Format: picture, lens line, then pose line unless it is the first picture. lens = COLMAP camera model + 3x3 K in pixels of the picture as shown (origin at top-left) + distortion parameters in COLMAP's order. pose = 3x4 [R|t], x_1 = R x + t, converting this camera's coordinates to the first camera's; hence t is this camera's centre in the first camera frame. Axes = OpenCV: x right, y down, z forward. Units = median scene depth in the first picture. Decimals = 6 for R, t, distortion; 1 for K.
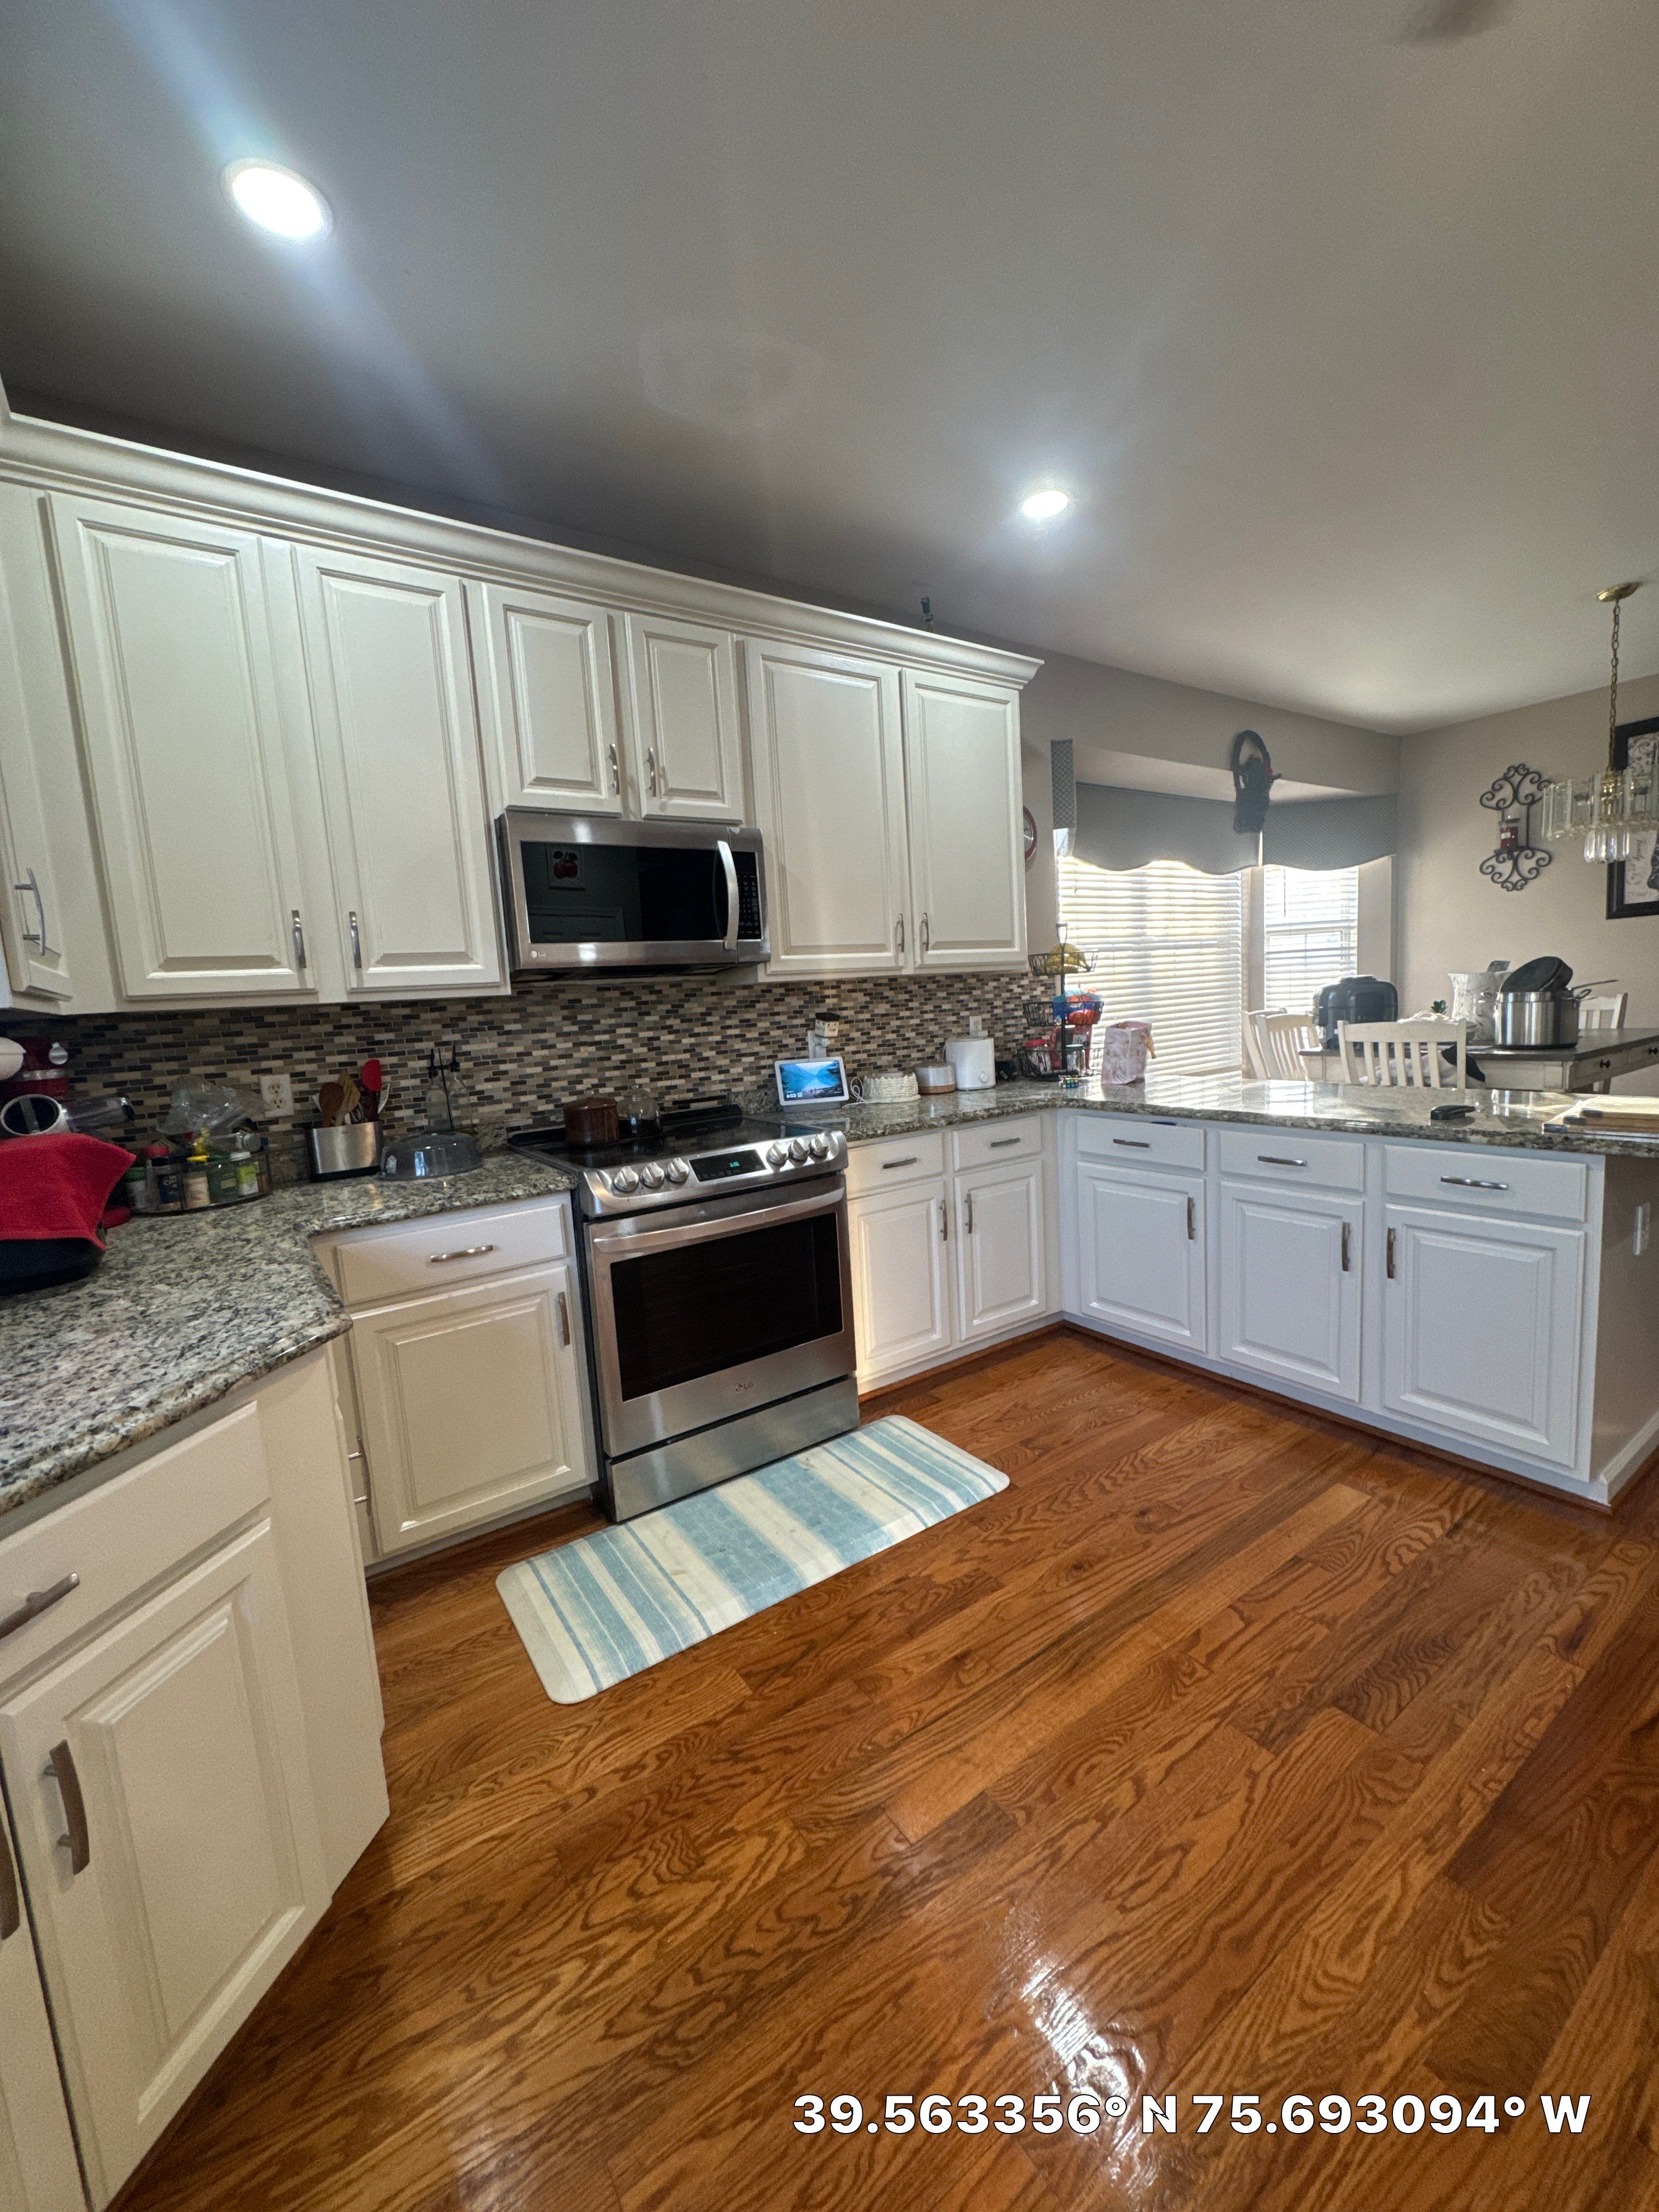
lens RADIAL K [[878.4, 0, 830.9], [0, 878.4, 1101.8], [0, 0, 1]] dist [-0.003128, 0.000444]
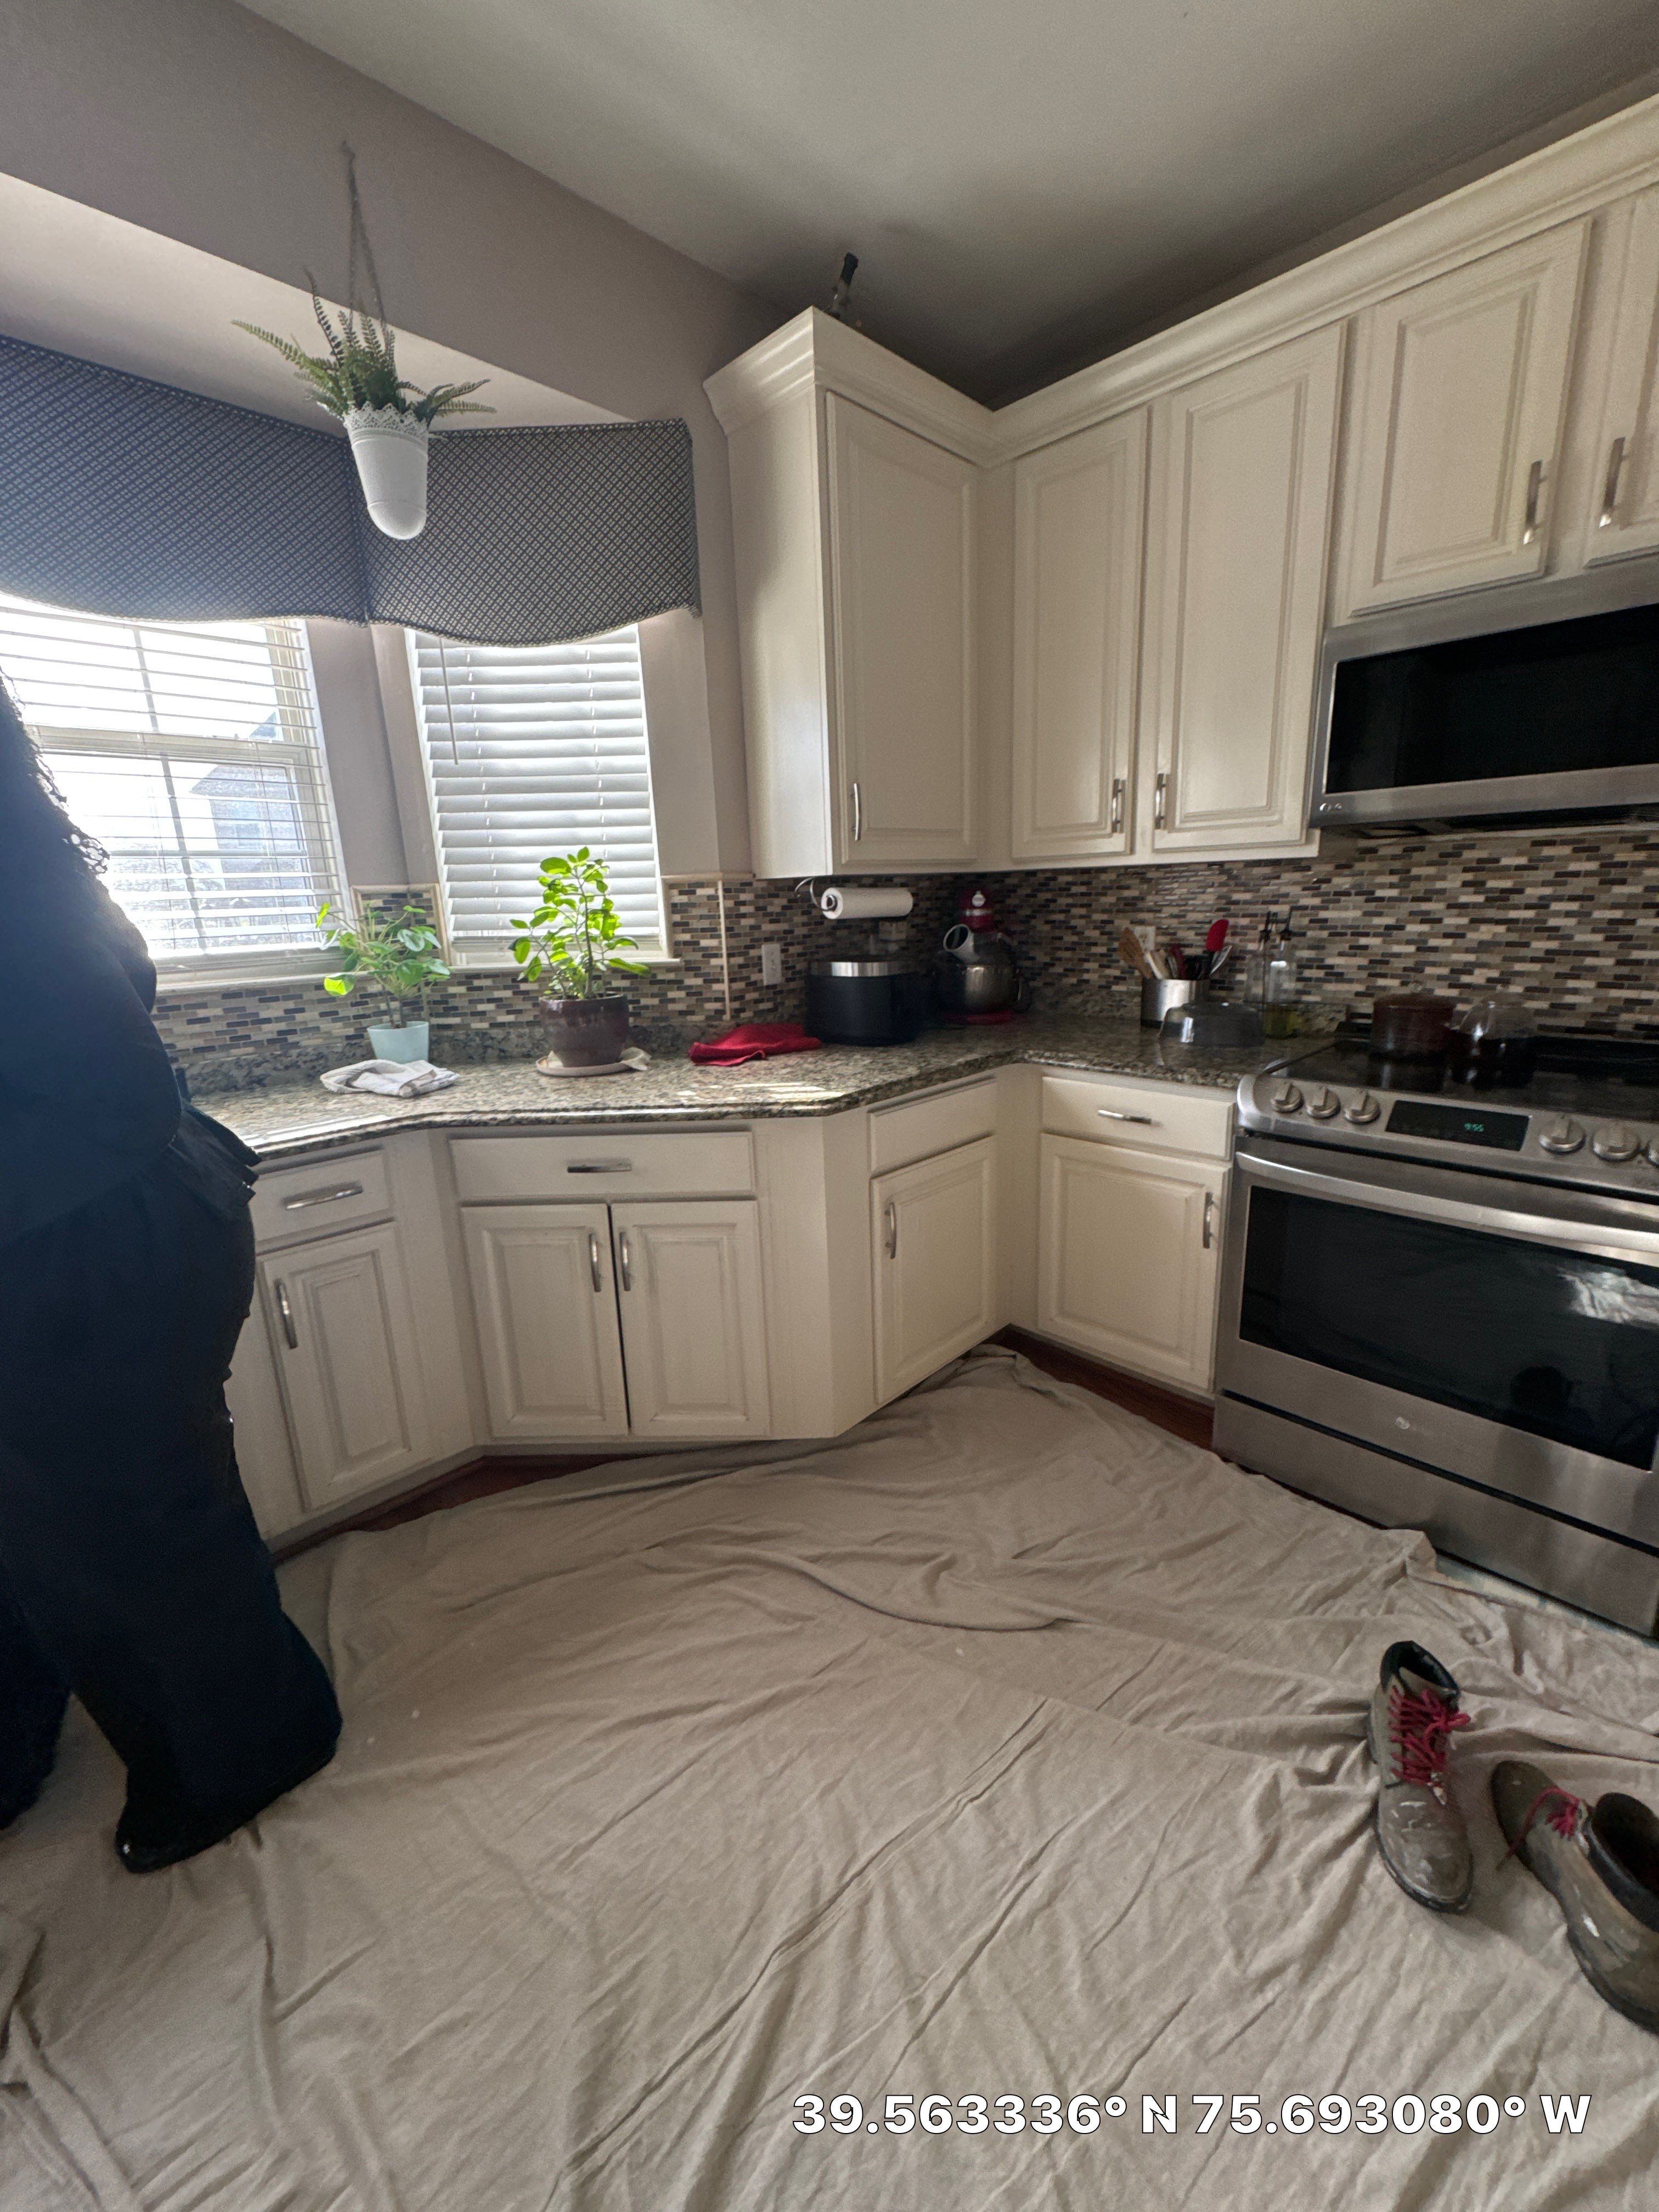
lens RADIAL K [[878.4, 0, 830.7], [0, 878.4, 1101.3], [0, 0, 1]] dist [-0.003128, 0.000444]
pose [[0.167948, 0.283107, -0.944269, 0.342250], [-0.092778, 0.958162, 0.270771, -0.065500], [0.981420, 0.042132, 0.187188, 0.312550]]
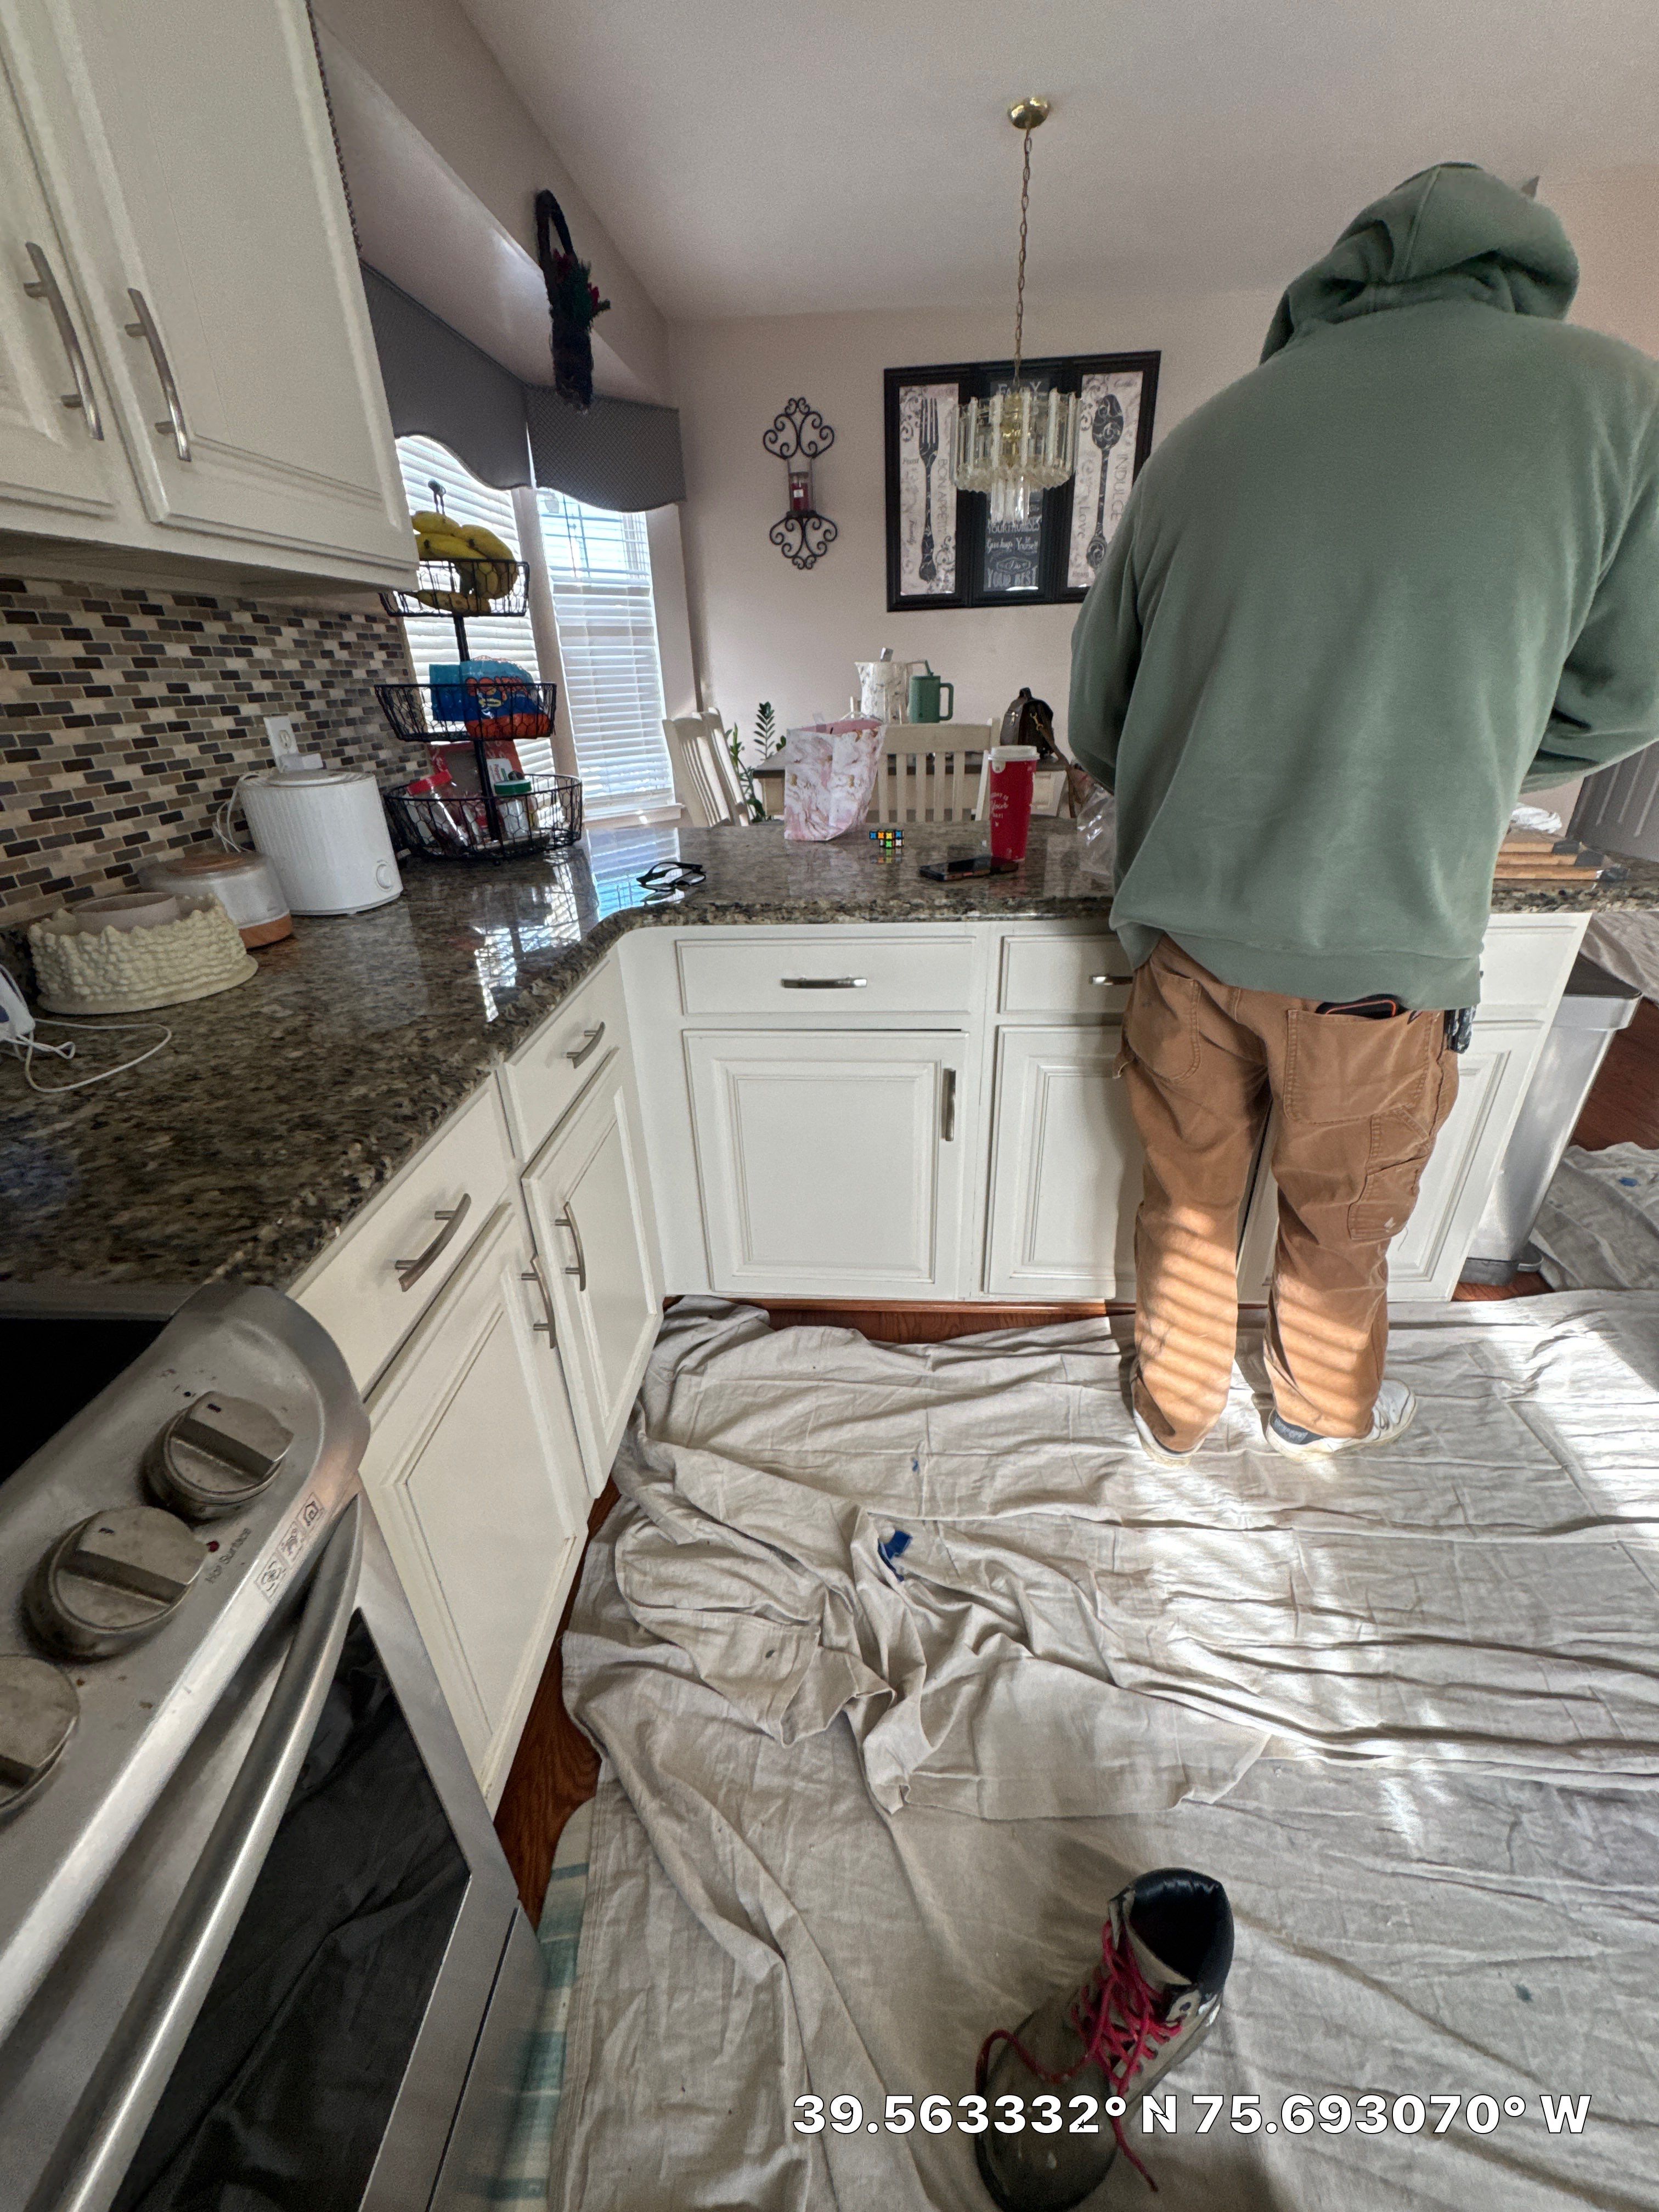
lens RADIAL K [[878.4, 0, 824.7], [0, 878.4, 1099.6], [0, 0, 1]] dist [-0.003128, 0.000444]
pose [[0.614848, -0.314746, 0.723116, -0.036525], [0.088377, 0.938632, 0.333407, -0.055926], [-0.783678, -0.141087, 0.604933, 0.671344]]
